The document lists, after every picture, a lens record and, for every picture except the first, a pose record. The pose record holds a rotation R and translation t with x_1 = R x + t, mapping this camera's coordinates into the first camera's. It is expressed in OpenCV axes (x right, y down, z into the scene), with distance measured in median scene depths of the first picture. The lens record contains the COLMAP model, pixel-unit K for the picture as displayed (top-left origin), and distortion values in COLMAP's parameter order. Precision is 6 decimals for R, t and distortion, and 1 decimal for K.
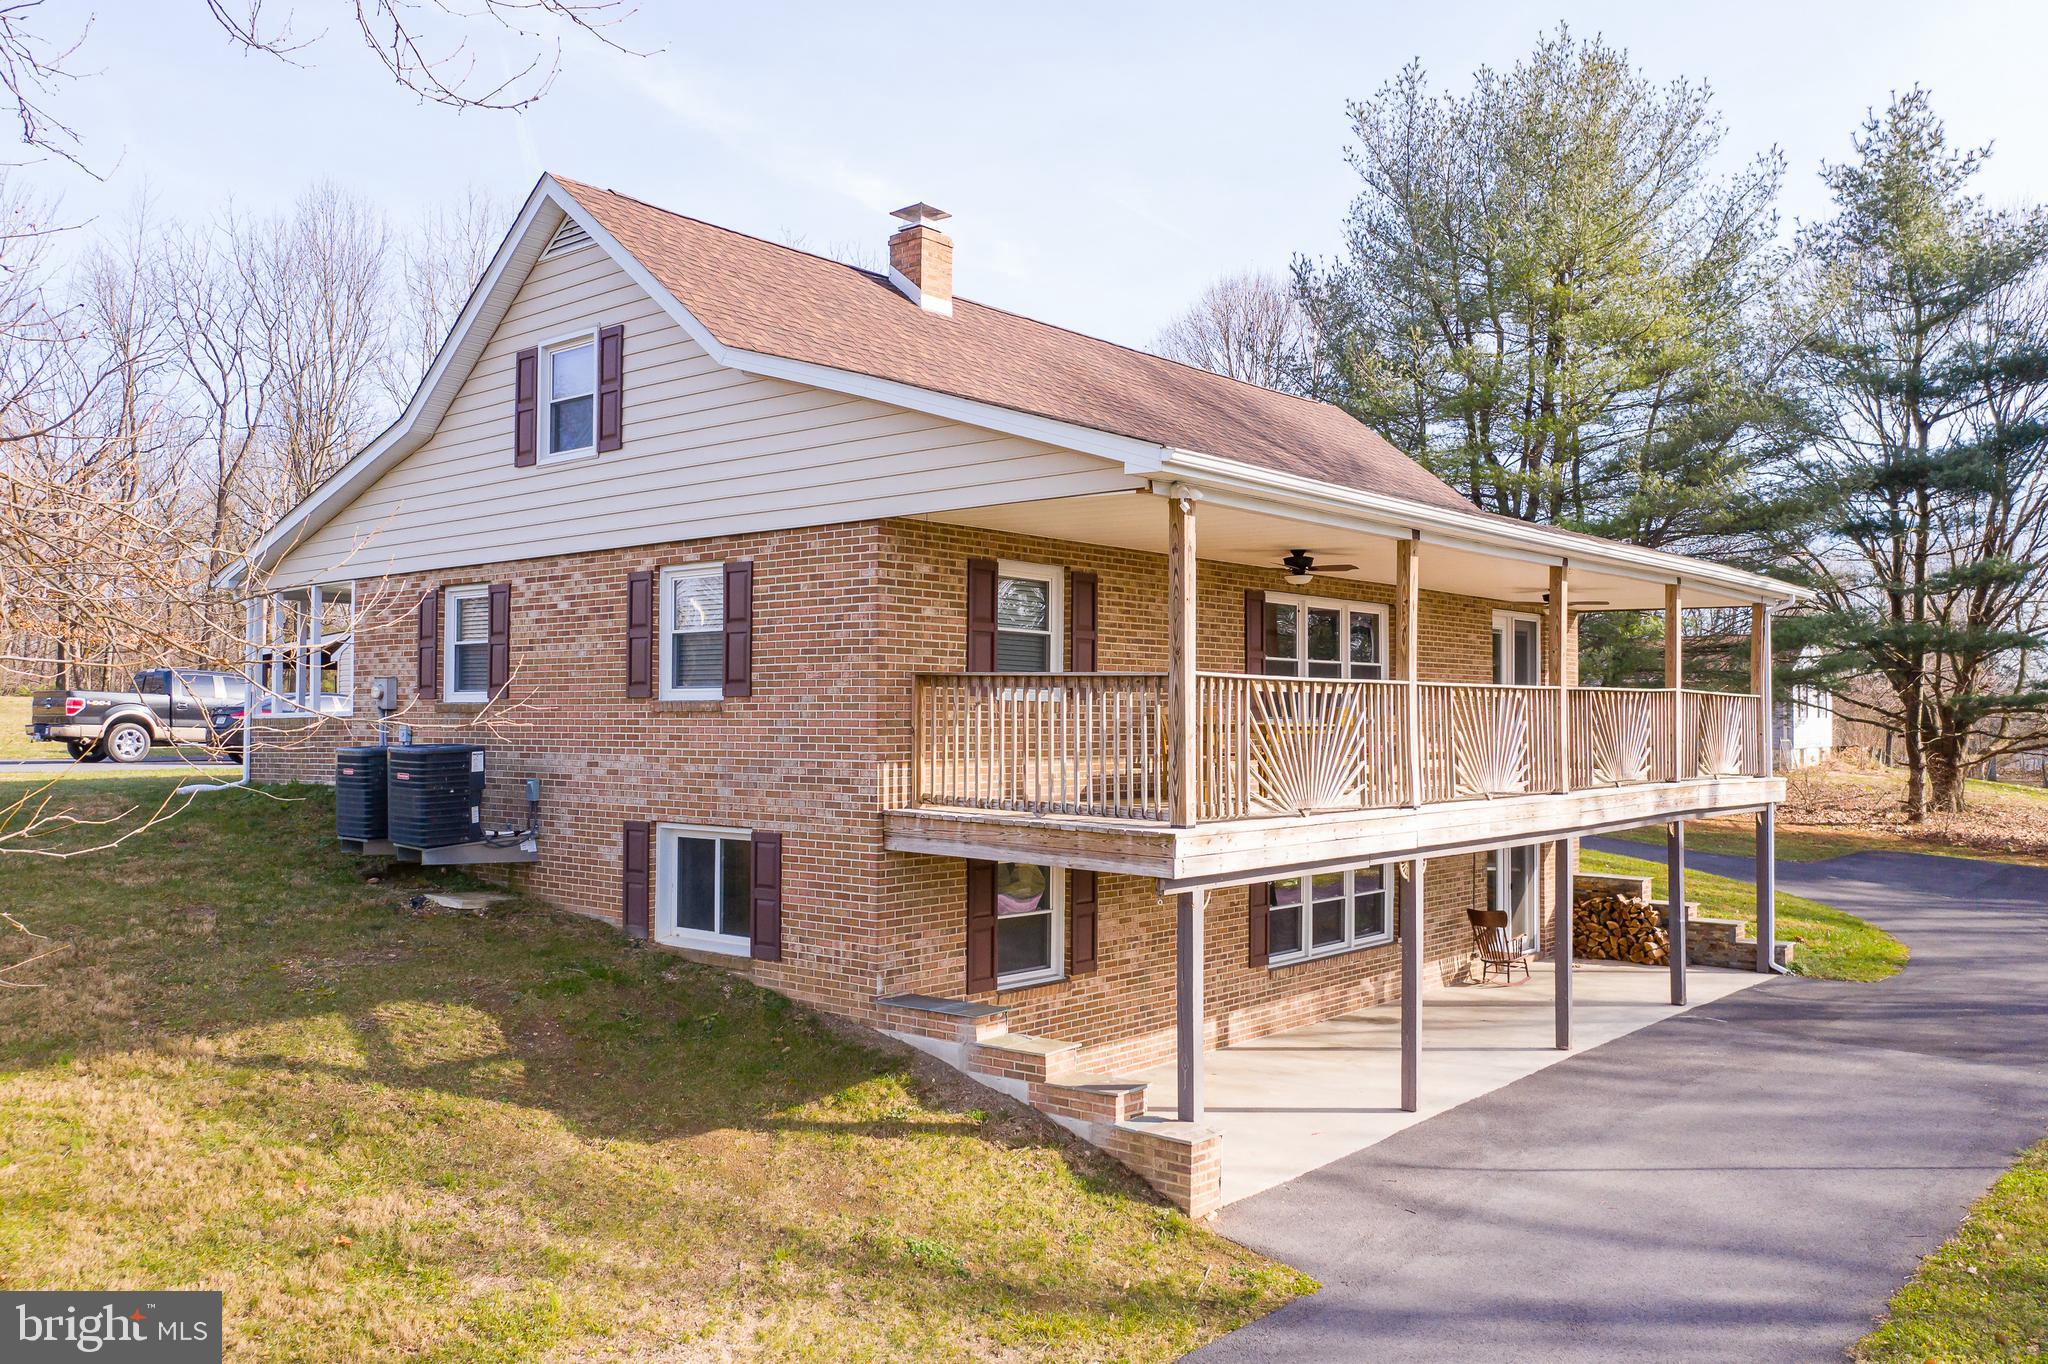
lens RADIAL K [[1596.5, 0, 1017.3], [0, 1596.5, 699.3], [0, 0, 1]] dist [-0.006827, 0.008099]
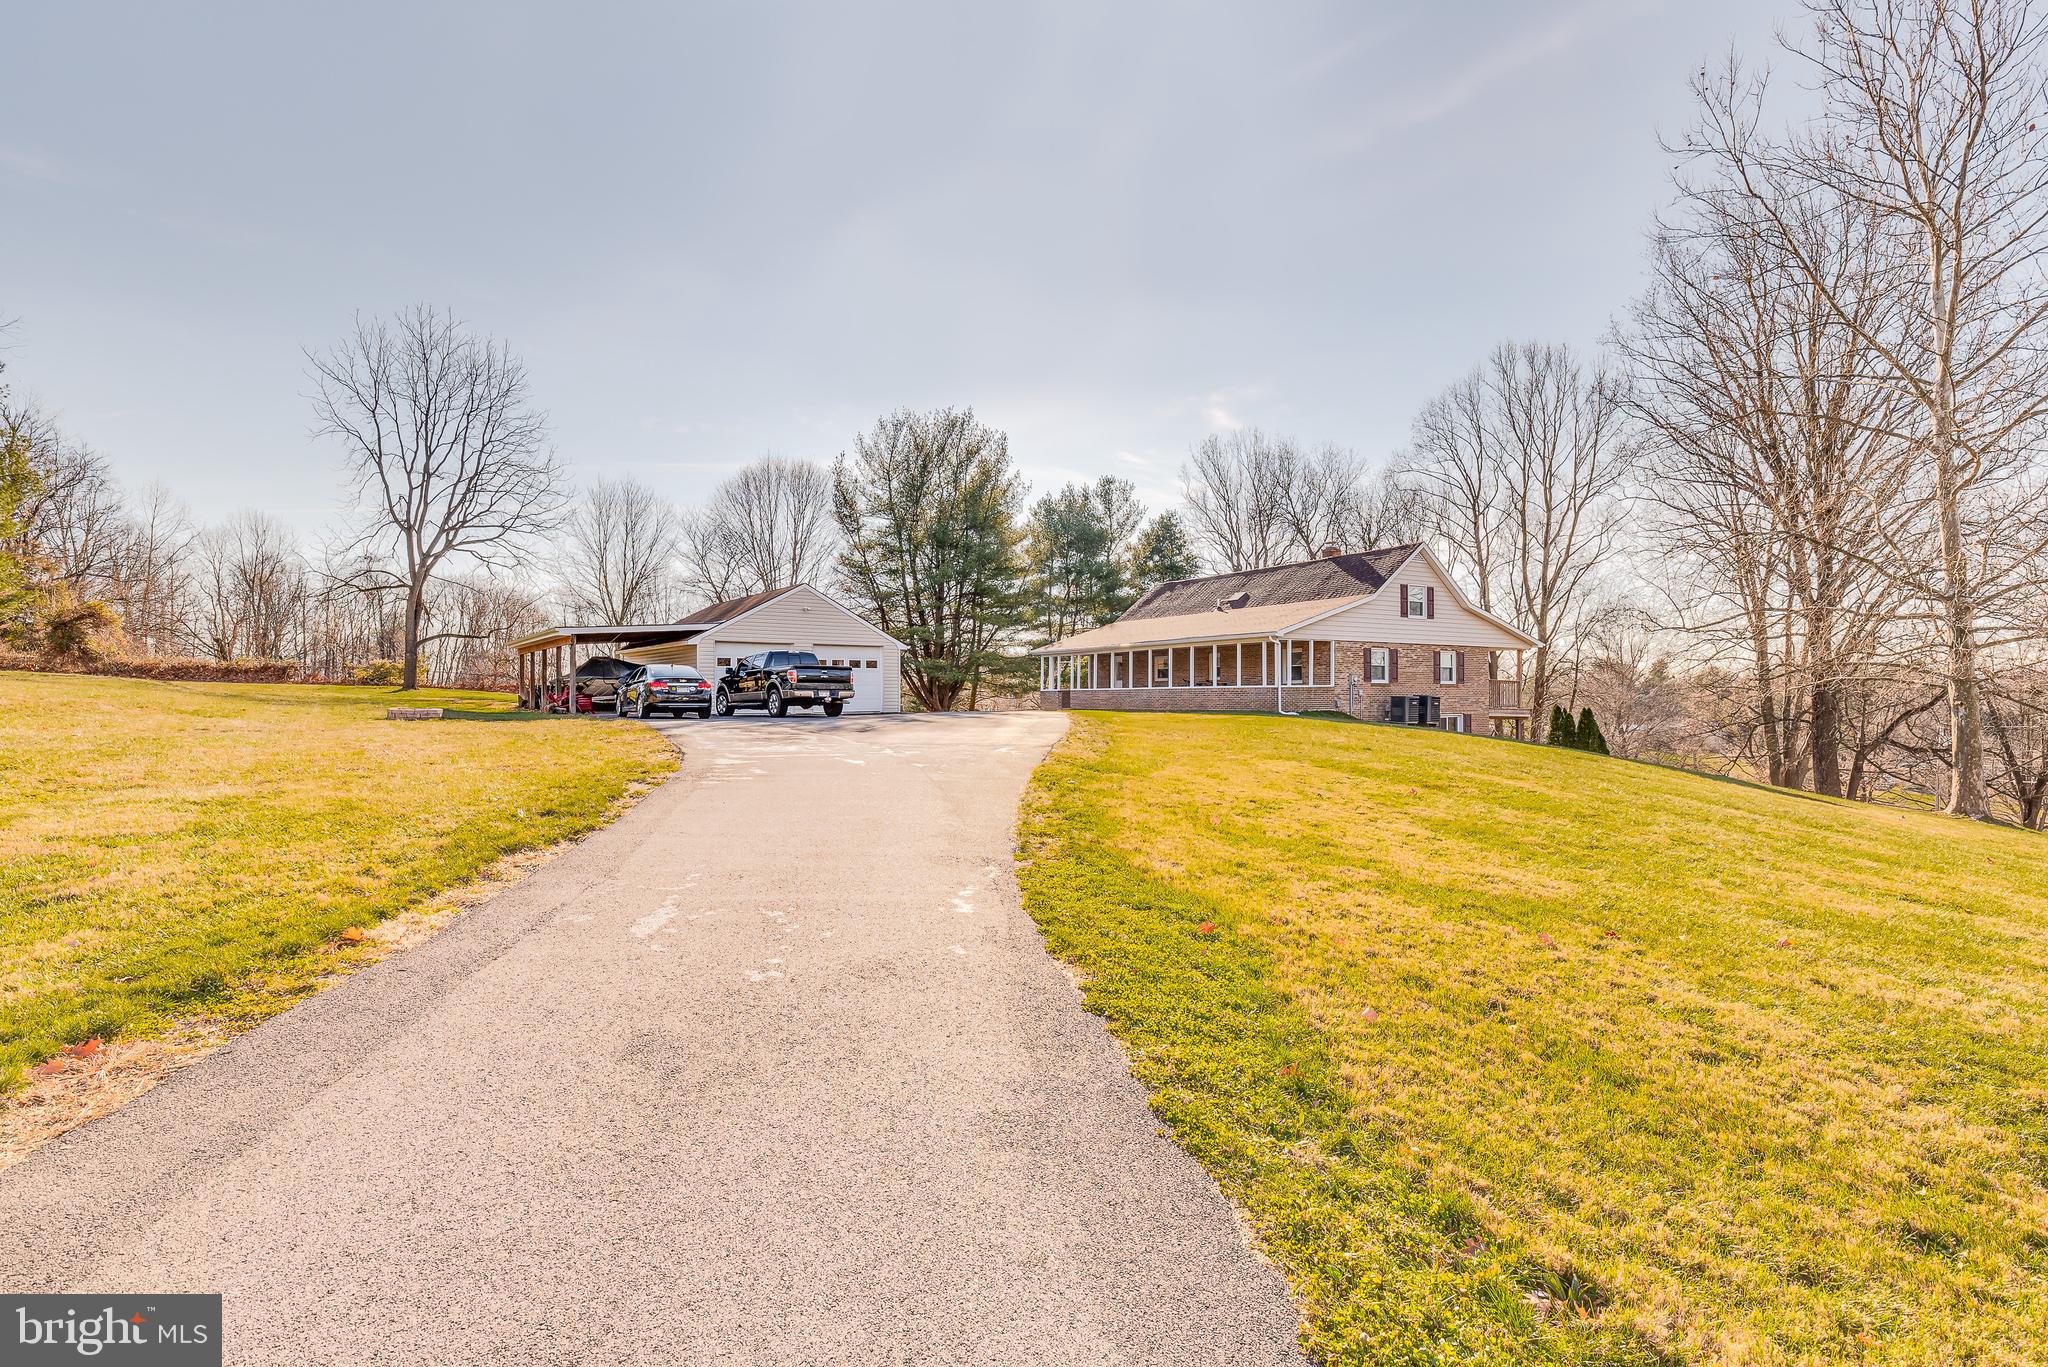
lens RADIAL K [[979.8, 0, 1028.3], [0, 979.8, 700.1], [0, 0, 1]] dist [0.001732, -0.000632]
pose [[0.310515, -0.008820, 0.950528, -2.645094], [-0.008344, 0.999893, 0.012004, 0.019278], [-0.950532, -0.011659, 0.310408, 1.115125]]
